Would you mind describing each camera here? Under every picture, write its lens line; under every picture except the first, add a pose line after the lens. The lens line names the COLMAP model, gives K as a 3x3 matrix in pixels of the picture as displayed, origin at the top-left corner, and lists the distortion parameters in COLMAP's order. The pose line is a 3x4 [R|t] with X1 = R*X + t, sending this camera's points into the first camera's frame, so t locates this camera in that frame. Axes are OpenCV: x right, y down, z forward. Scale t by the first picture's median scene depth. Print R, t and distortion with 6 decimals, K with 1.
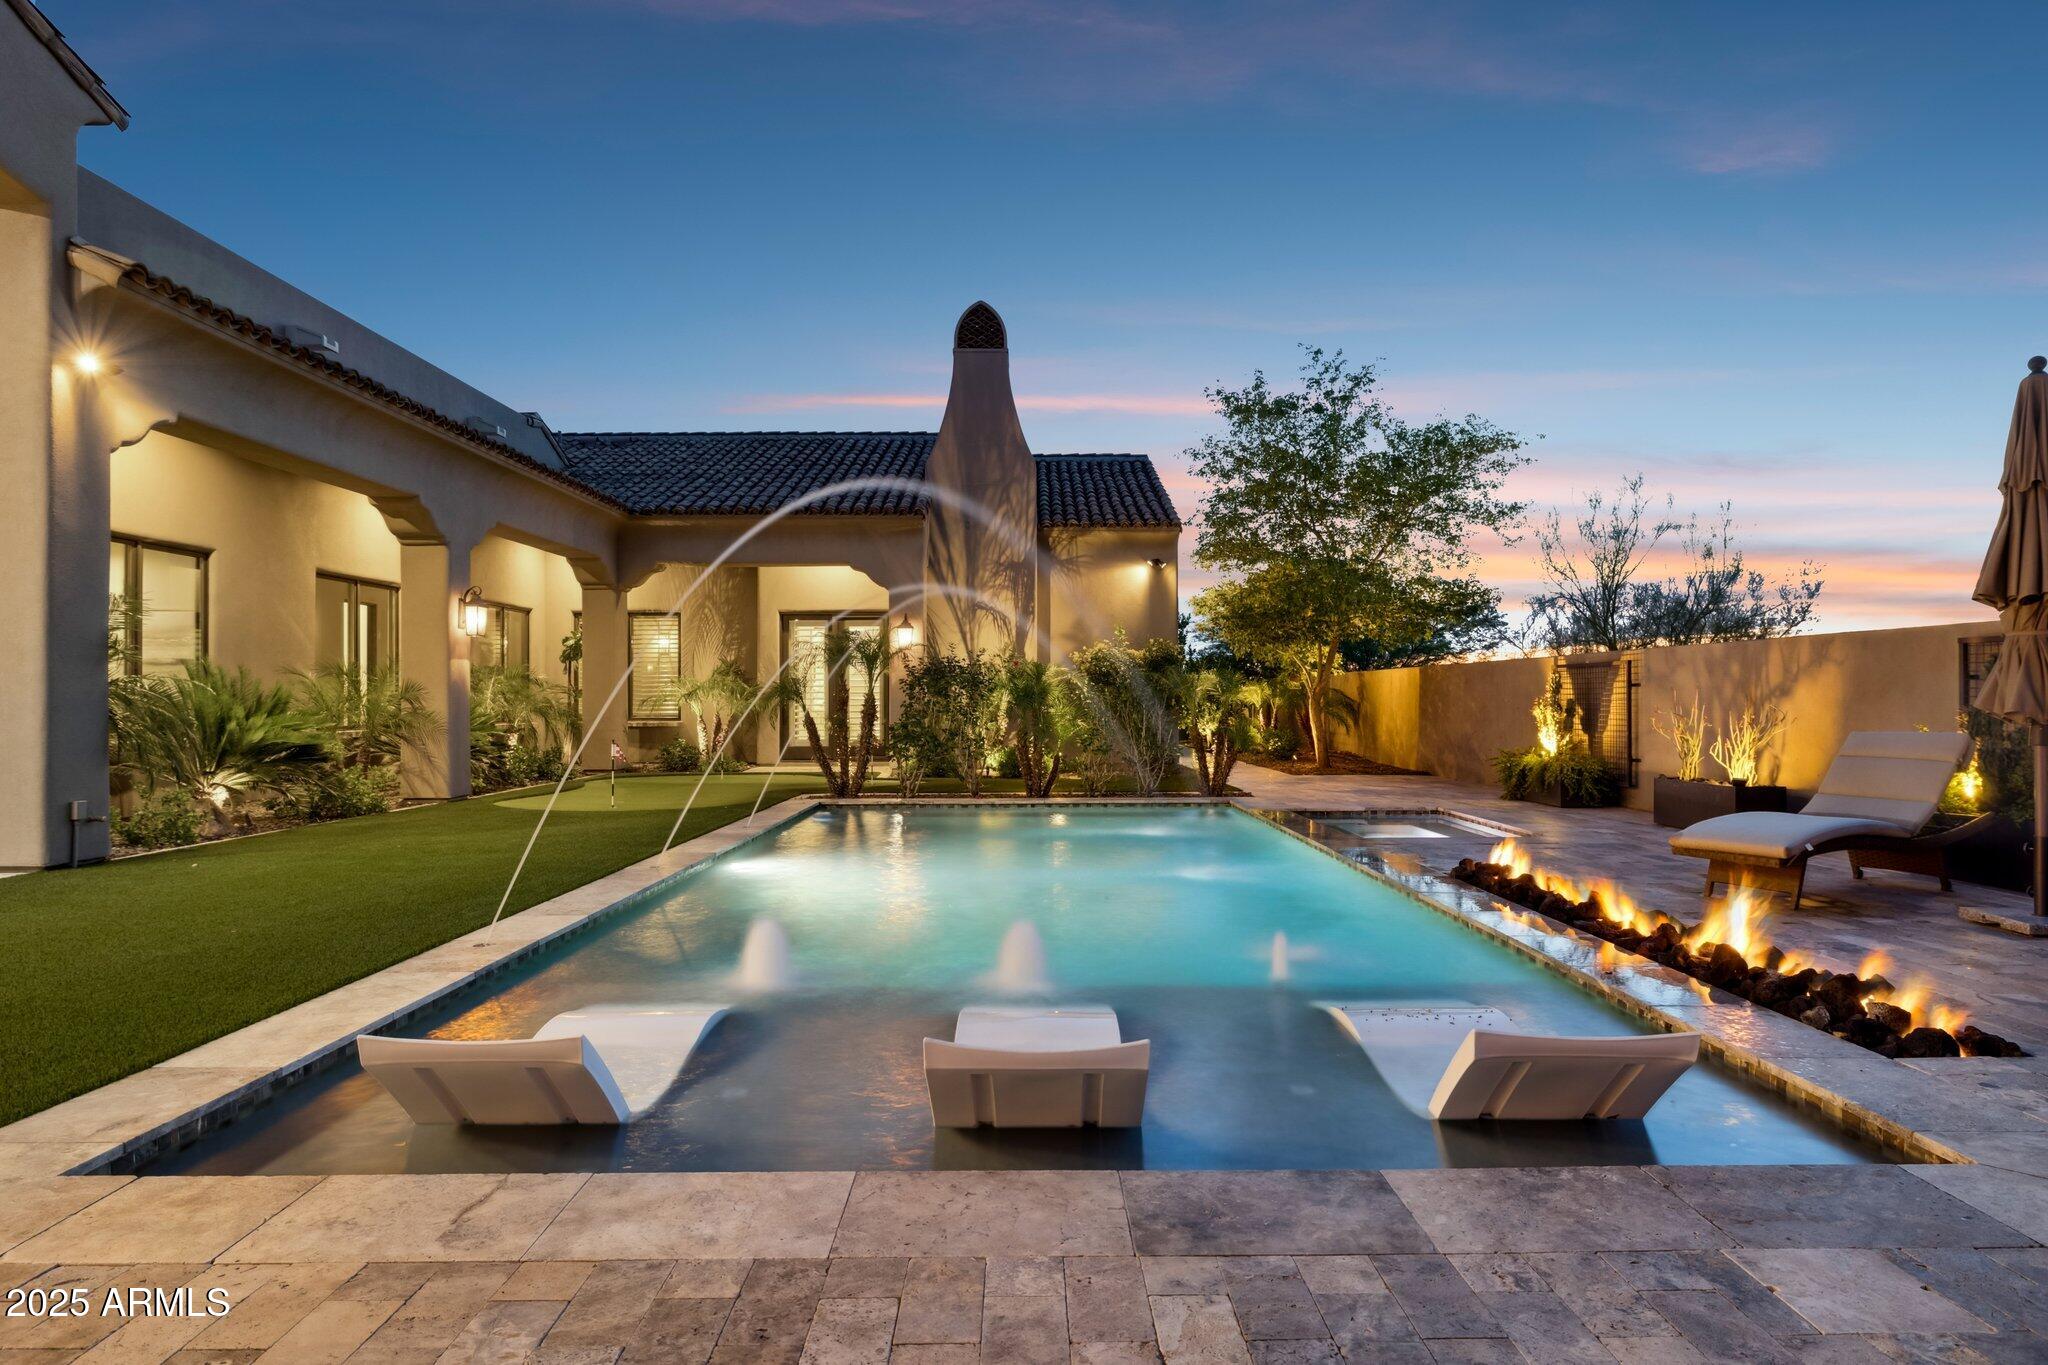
lens RADIAL K [[1159.2, 0, 1025.6], [0, 1159.2, 688.0], [0, 0, 1]] dist [-0.002371, 0.001307]
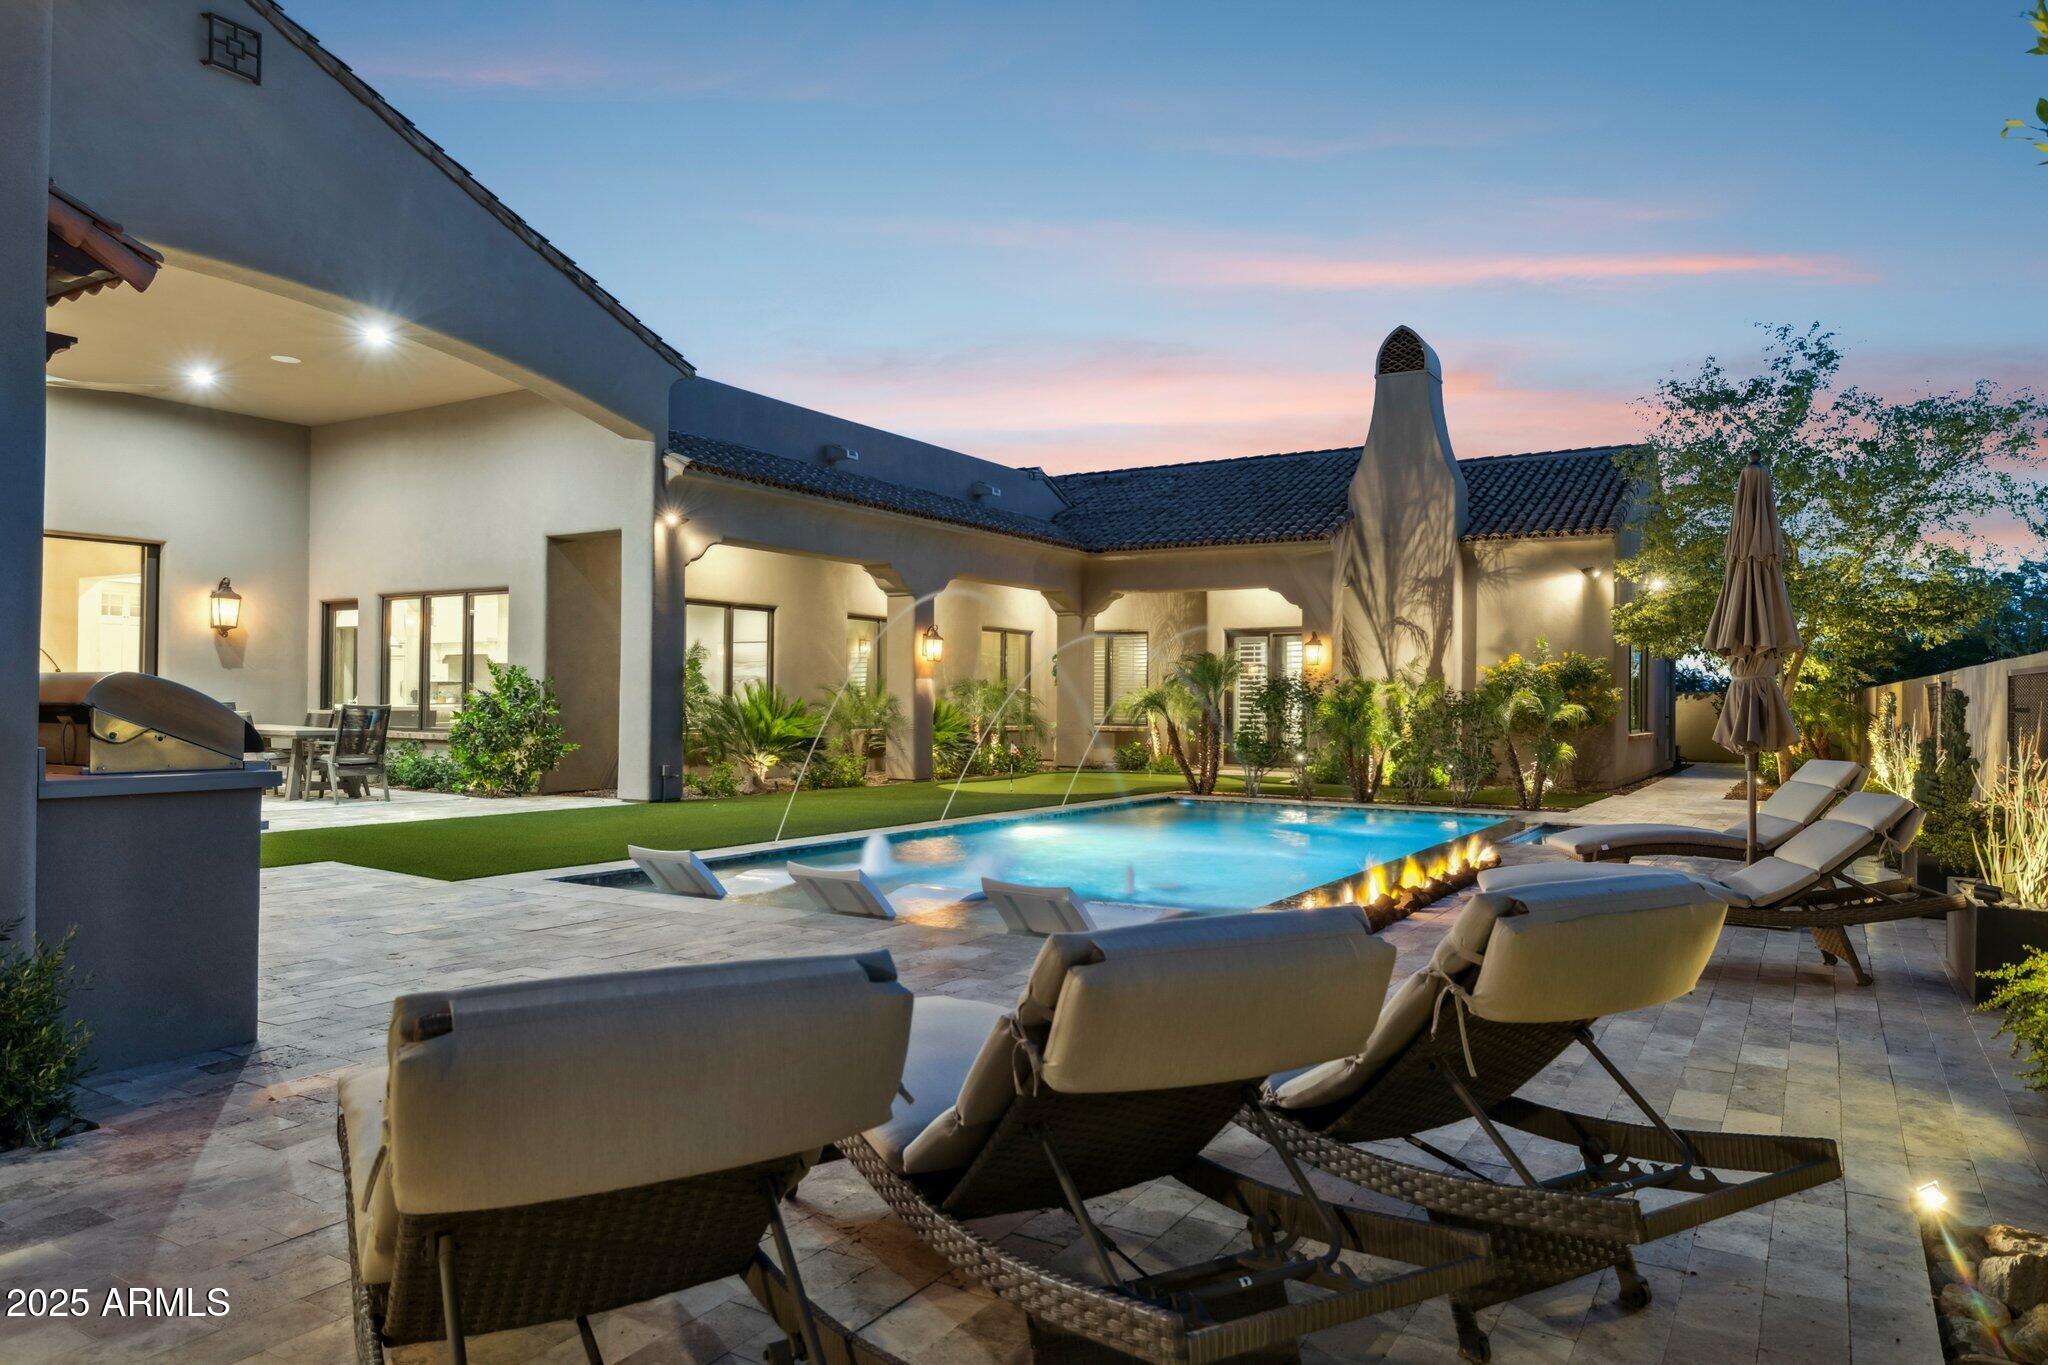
lens RADIAL K [[1301.8, 0, 1022.7], [0, 1301.8, 688.1], [0, 0, 1]] dist [0.002370, 0.000914]
pose [[0.860434, 0.002280, -0.509556, 0.278405], [-0.003516, 0.999993, -0.001463, -0.008125], [0.509549, 0.003050, 0.860436, -0.184413]]
